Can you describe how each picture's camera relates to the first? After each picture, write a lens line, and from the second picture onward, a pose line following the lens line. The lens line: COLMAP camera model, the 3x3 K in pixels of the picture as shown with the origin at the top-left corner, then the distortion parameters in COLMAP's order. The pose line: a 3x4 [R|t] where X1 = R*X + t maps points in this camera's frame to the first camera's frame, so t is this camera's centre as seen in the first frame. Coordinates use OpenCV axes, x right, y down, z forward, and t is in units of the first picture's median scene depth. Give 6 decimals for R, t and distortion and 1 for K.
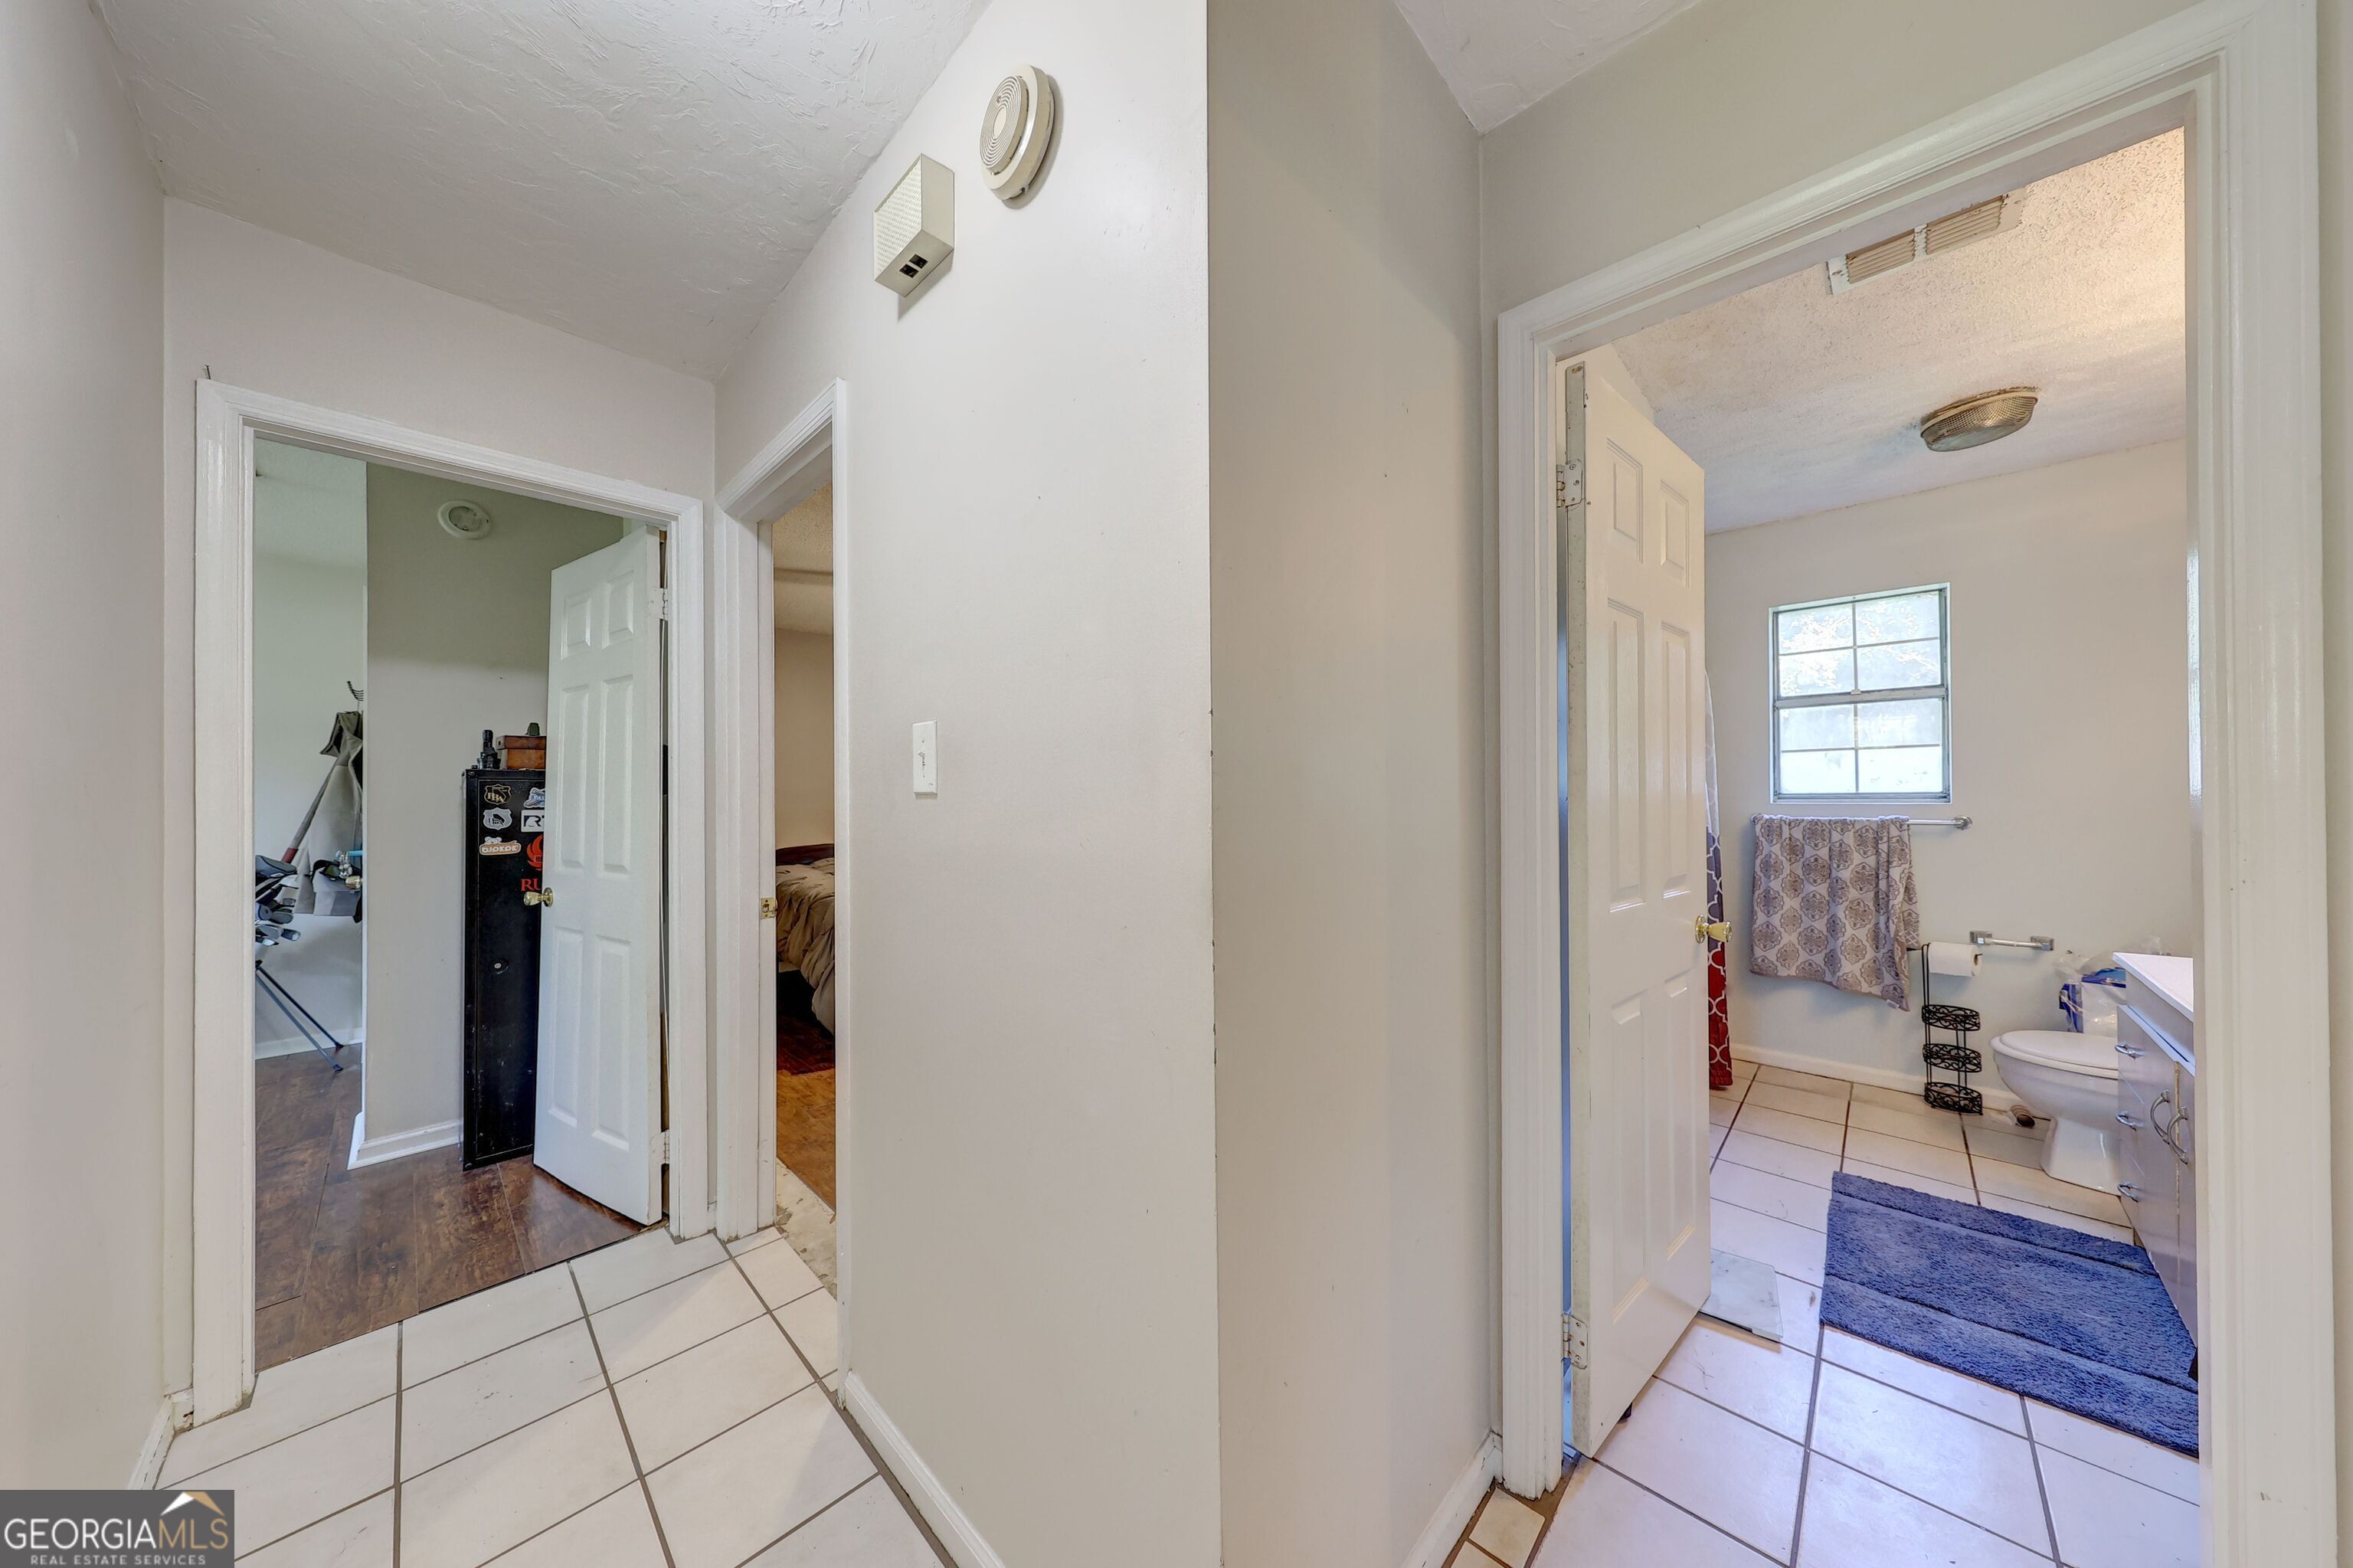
lens RADIAL K [[741.7, 0, 1185.4], [0, 741.7, 796.0], [0, 0, 1]] dist [-0.001550, -0.000463]
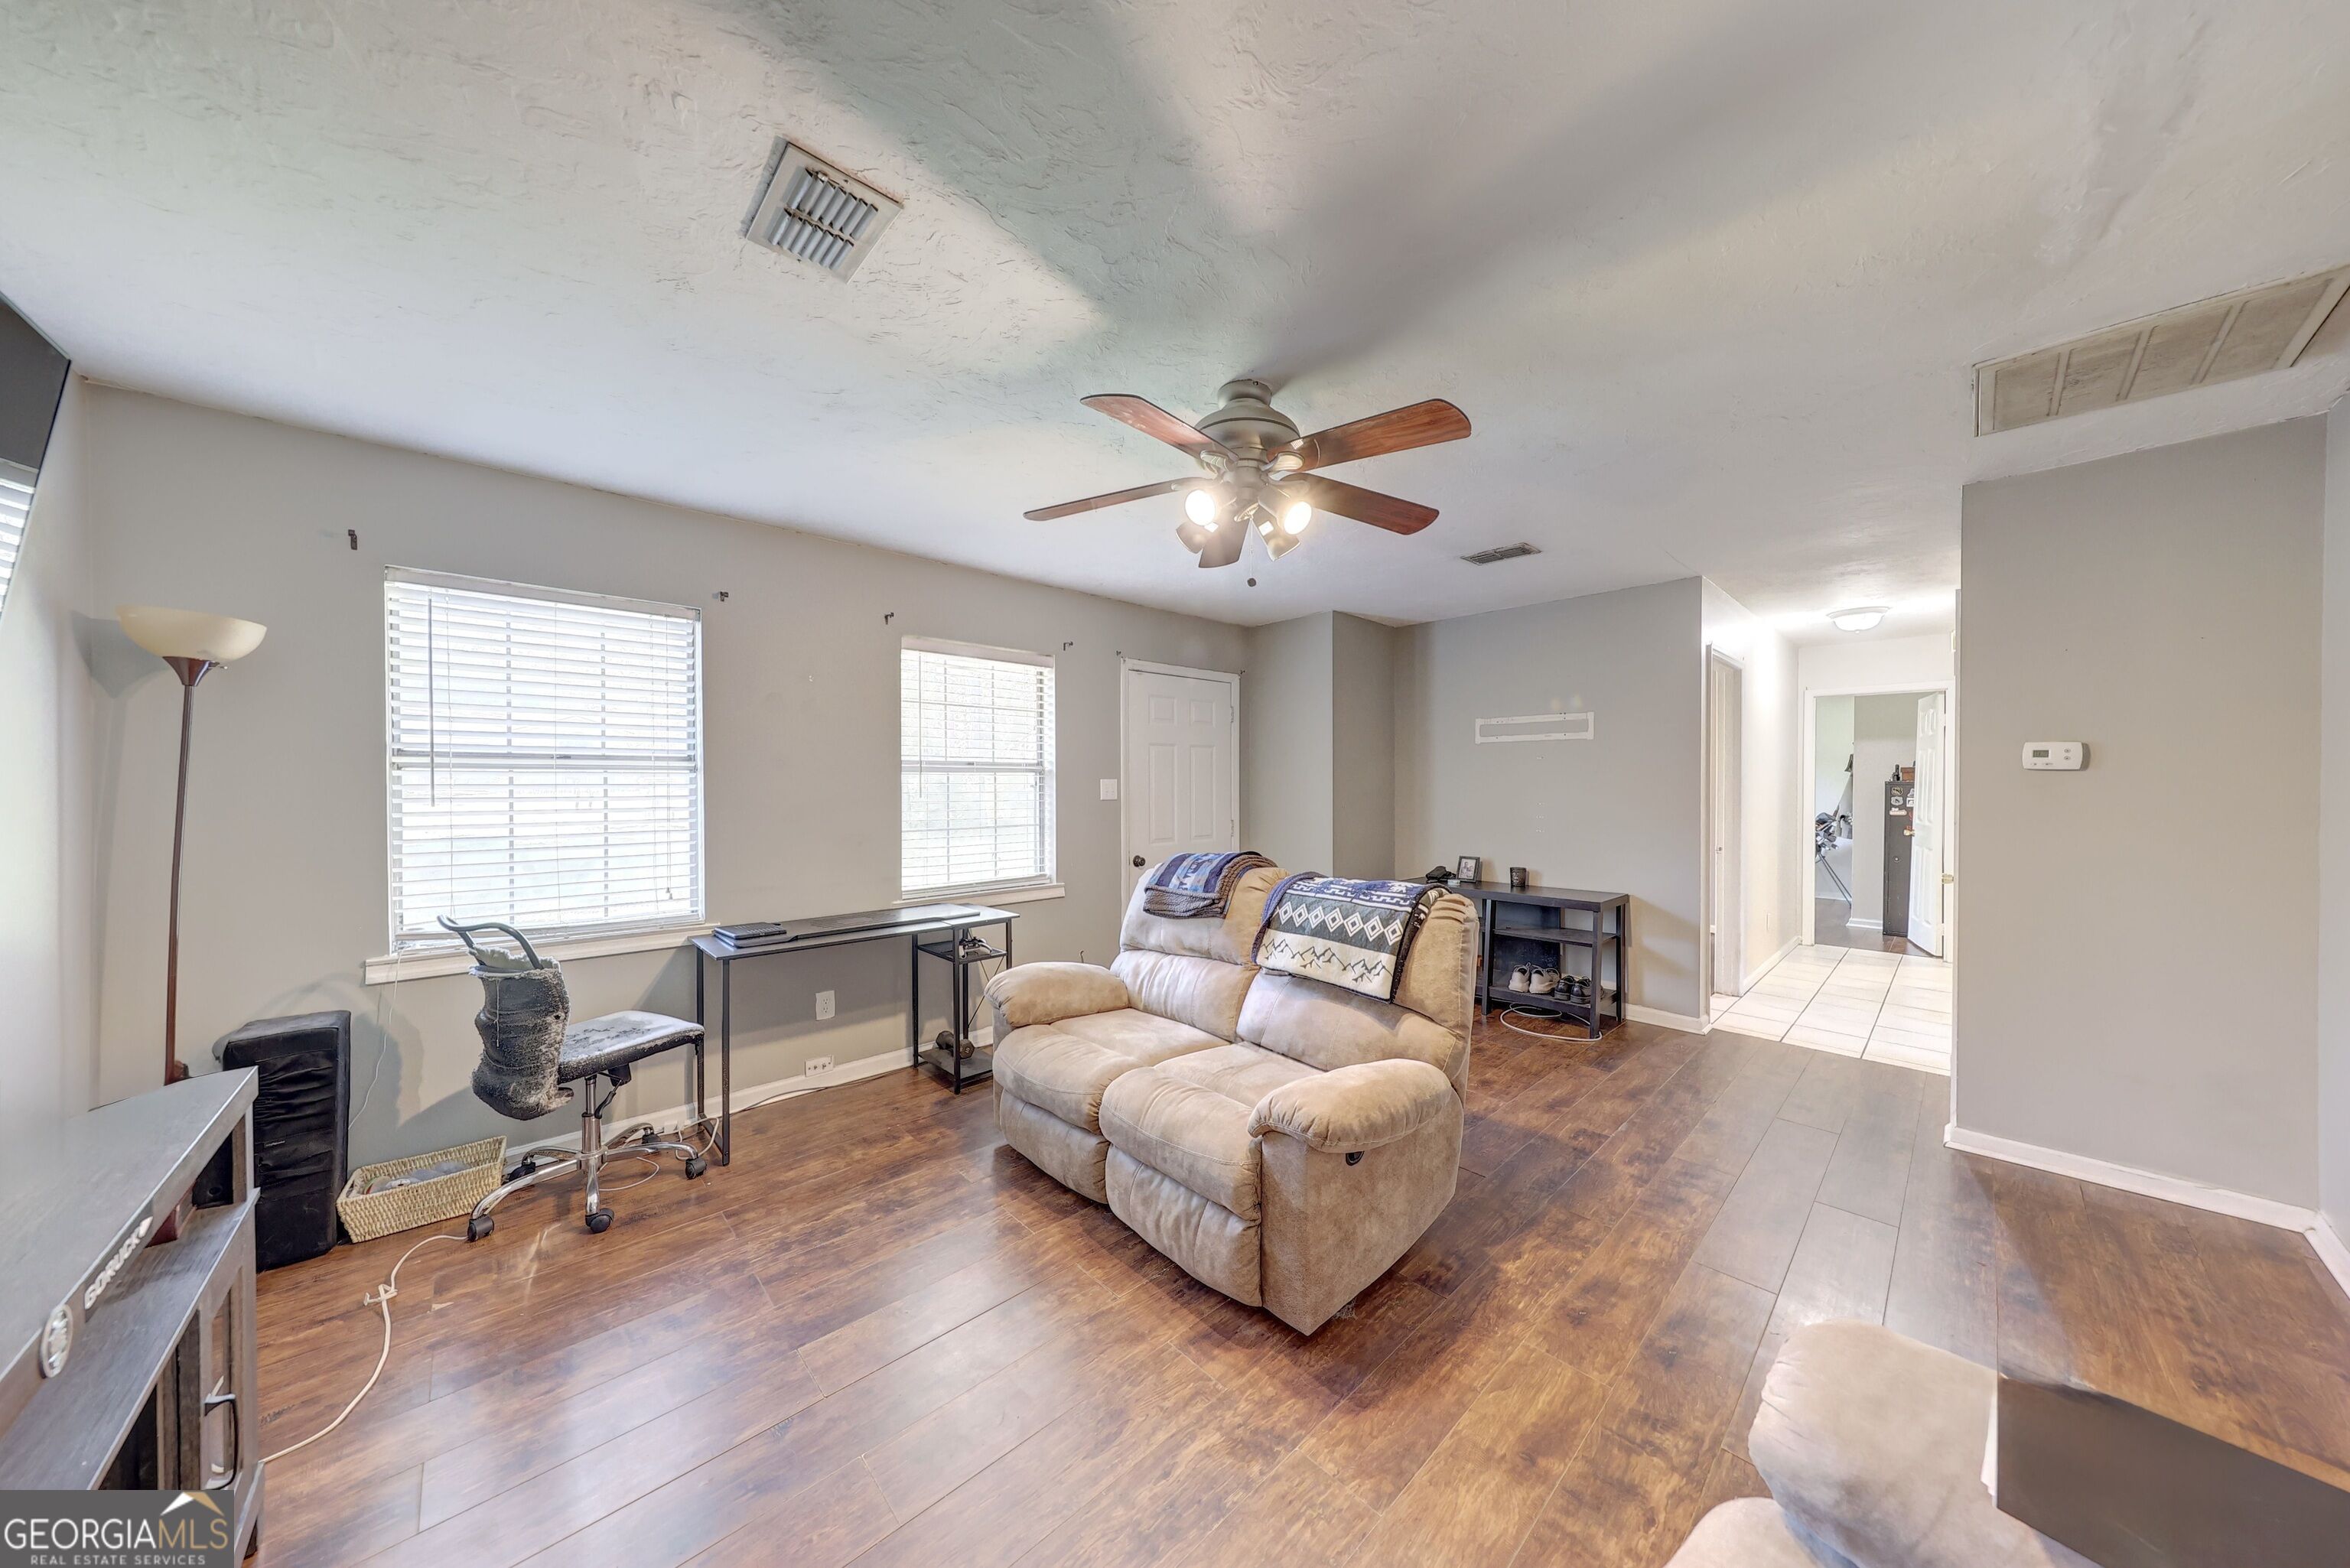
lens RADIAL K [[740.6, 0, 1169.6], [0, 740.6, 782.1], [0, 0, 1]] dist [-0.001550, -0.000463]
pose [[-0.068633, 0.012489, -0.997564, 1.760175], [-0.000074, 0.999922, 0.012524, -0.065231], [0.997642, 0.000934, -0.068627, -1.306416]]
